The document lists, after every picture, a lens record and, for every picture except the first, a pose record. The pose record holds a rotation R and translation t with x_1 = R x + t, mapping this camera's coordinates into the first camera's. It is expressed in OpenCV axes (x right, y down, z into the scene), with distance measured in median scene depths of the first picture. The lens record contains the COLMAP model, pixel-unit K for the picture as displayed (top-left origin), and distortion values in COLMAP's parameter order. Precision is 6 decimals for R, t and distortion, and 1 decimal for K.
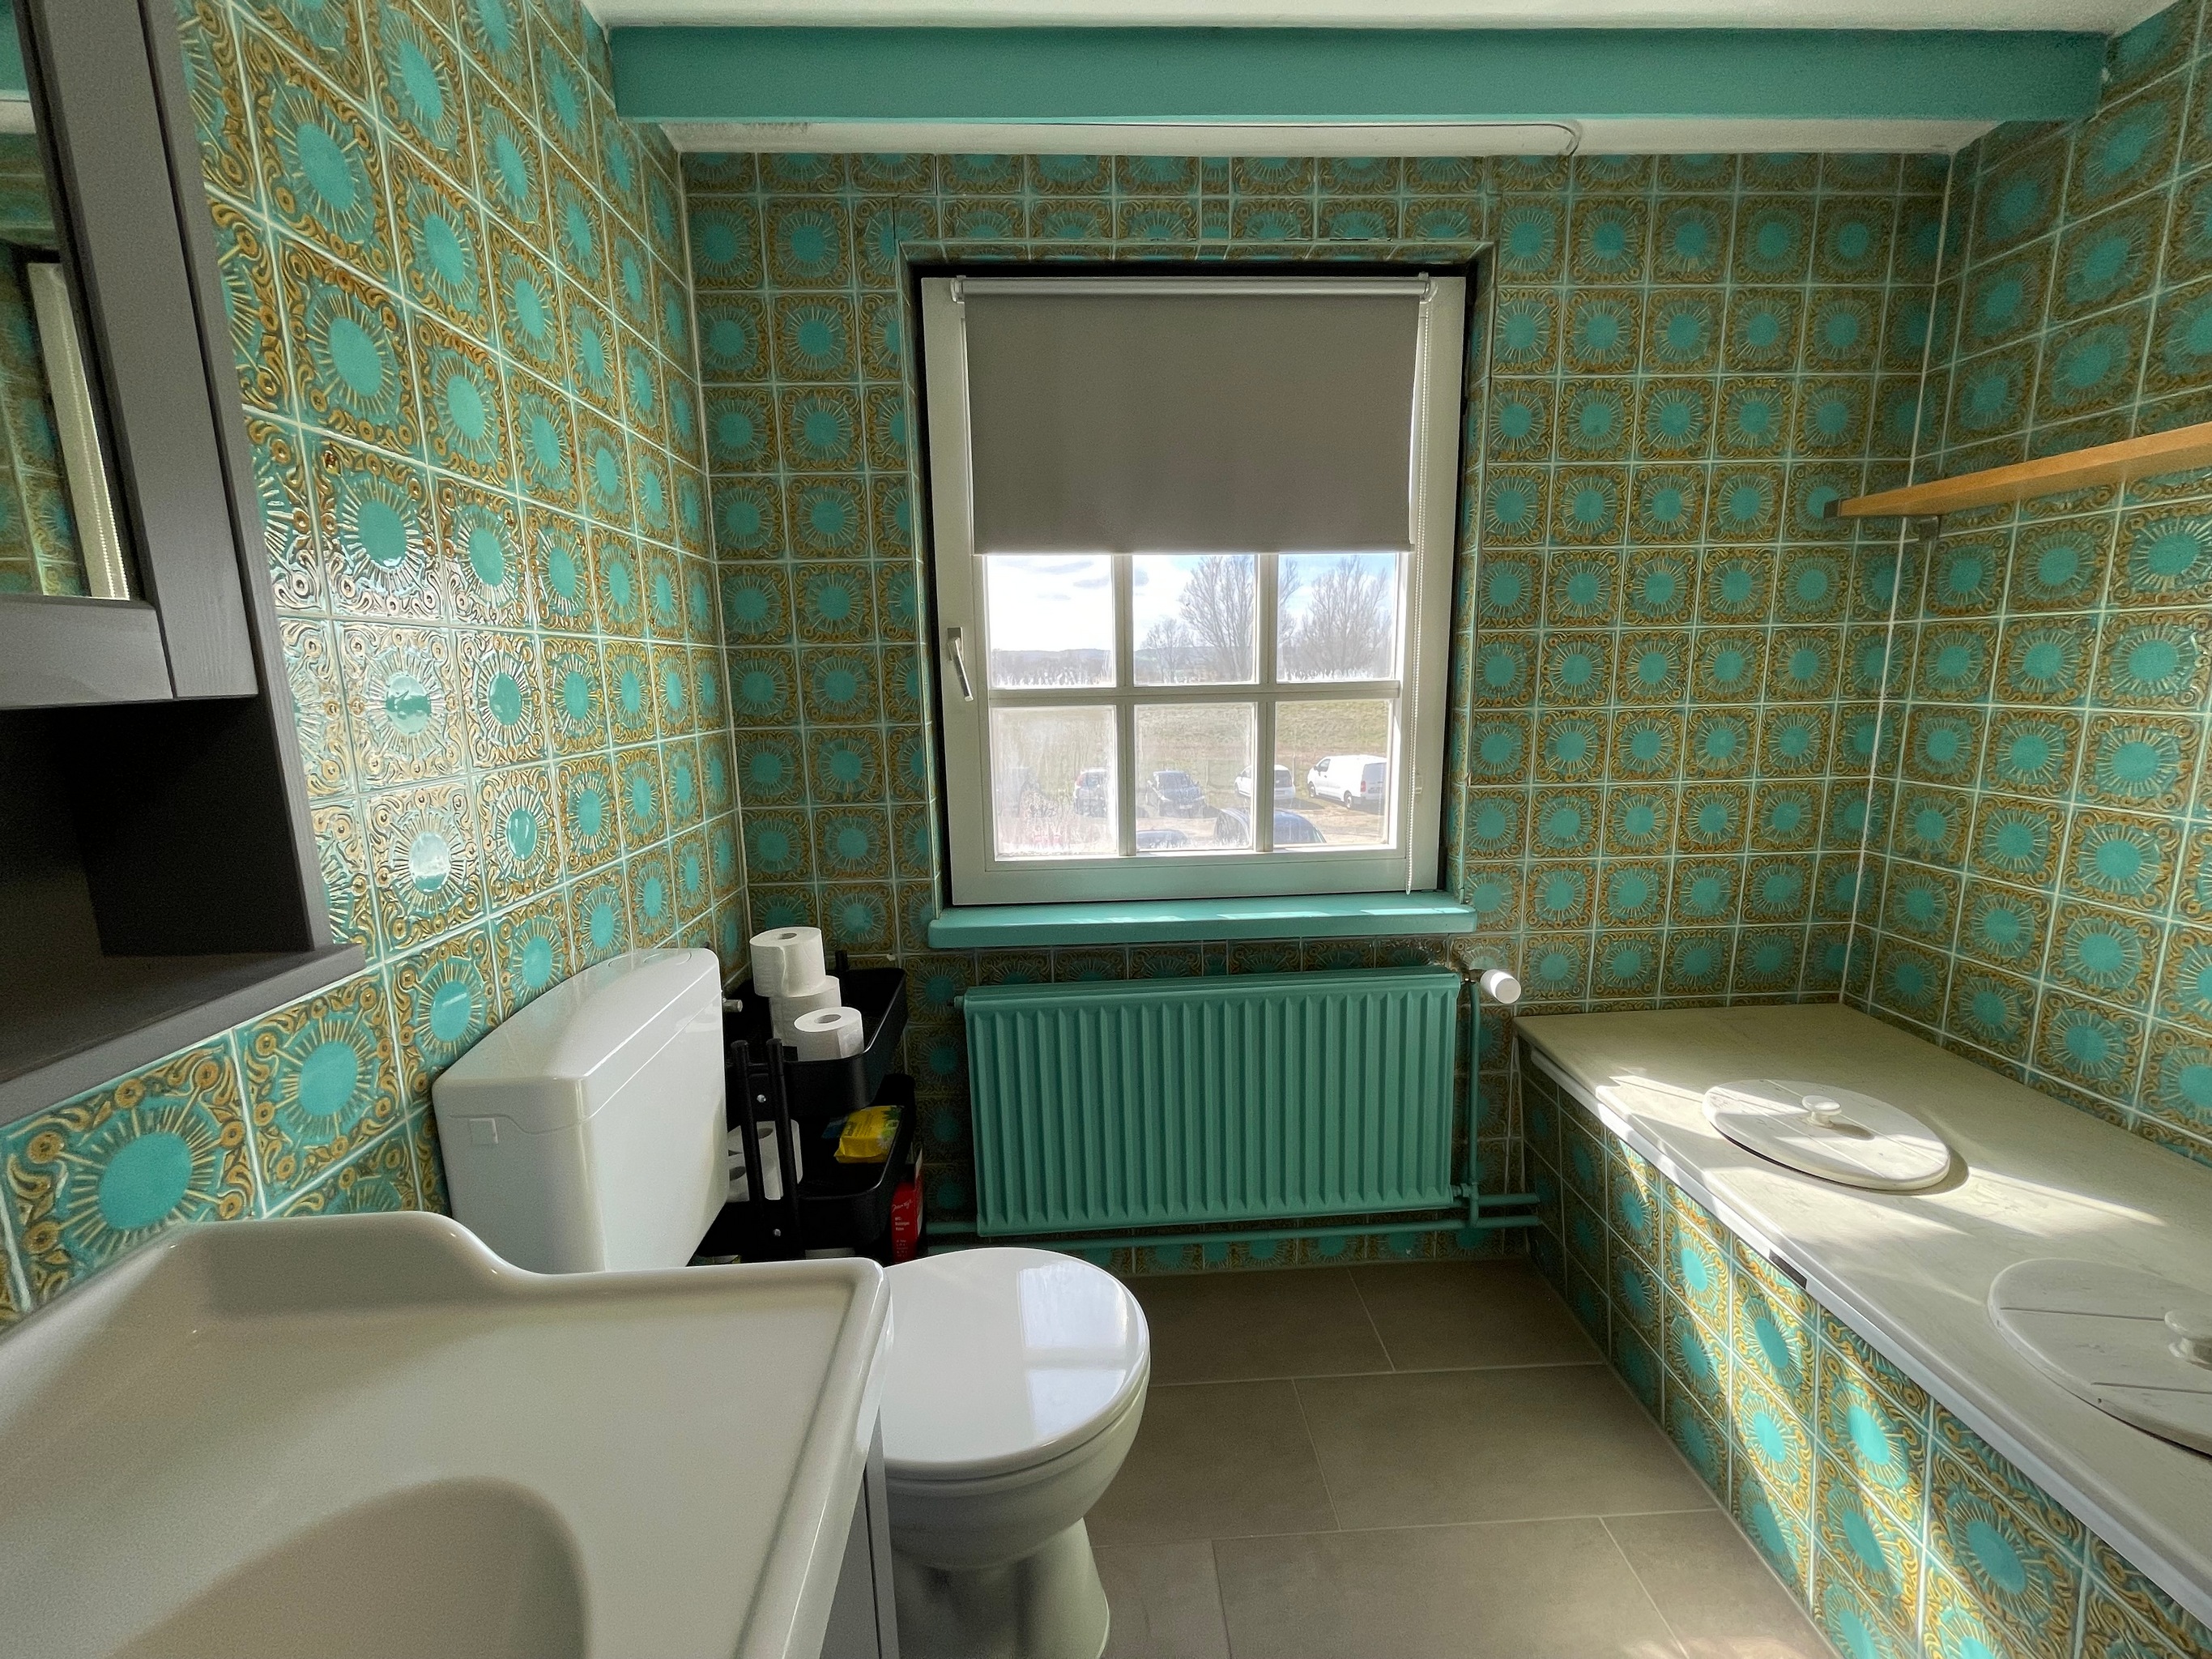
lens RADIAL K [[899.7, 0, 1107.7], [0, 899.7, 828.7], [0, 0, 1]] dist [-0.002190, -0.000484]
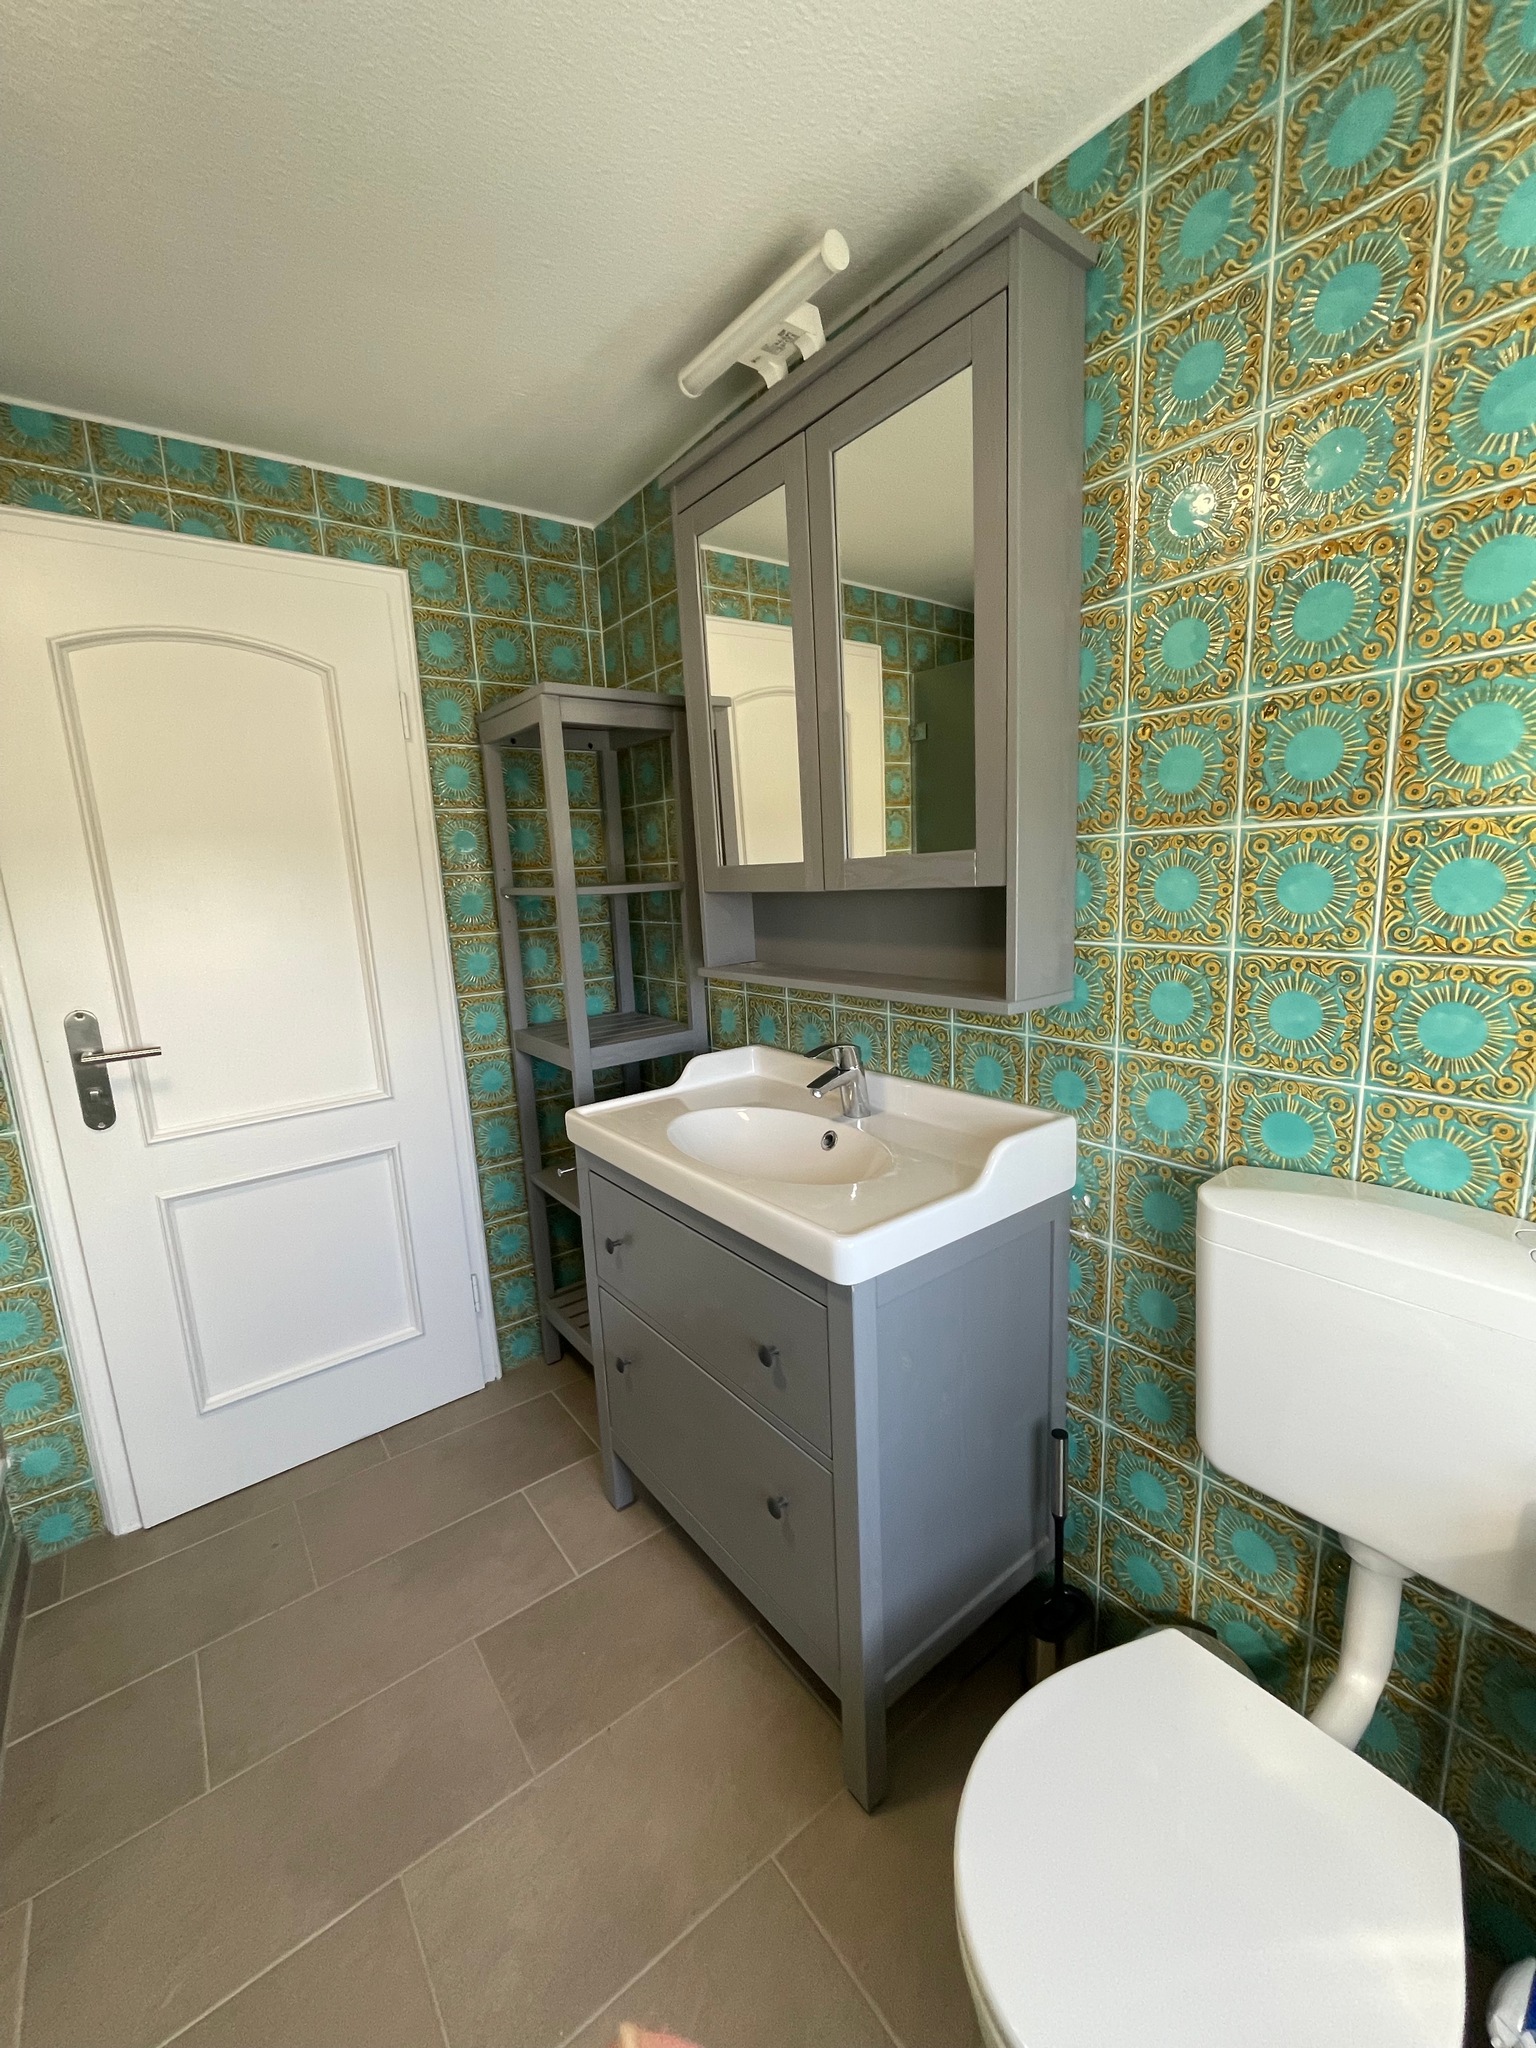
lens RADIAL K [[833.0, 0, 768.9], [0, 833.0, 1029.2], [0, 0, 1]] dist [-0.002190, -0.000484]
pose [[-0.821348, 0.158291, -0.548025, 0.145844], [-0.042764, 0.940937, 0.335871, -0.090477], [0.568822, 0.299303, -0.766067, 0.442117]]
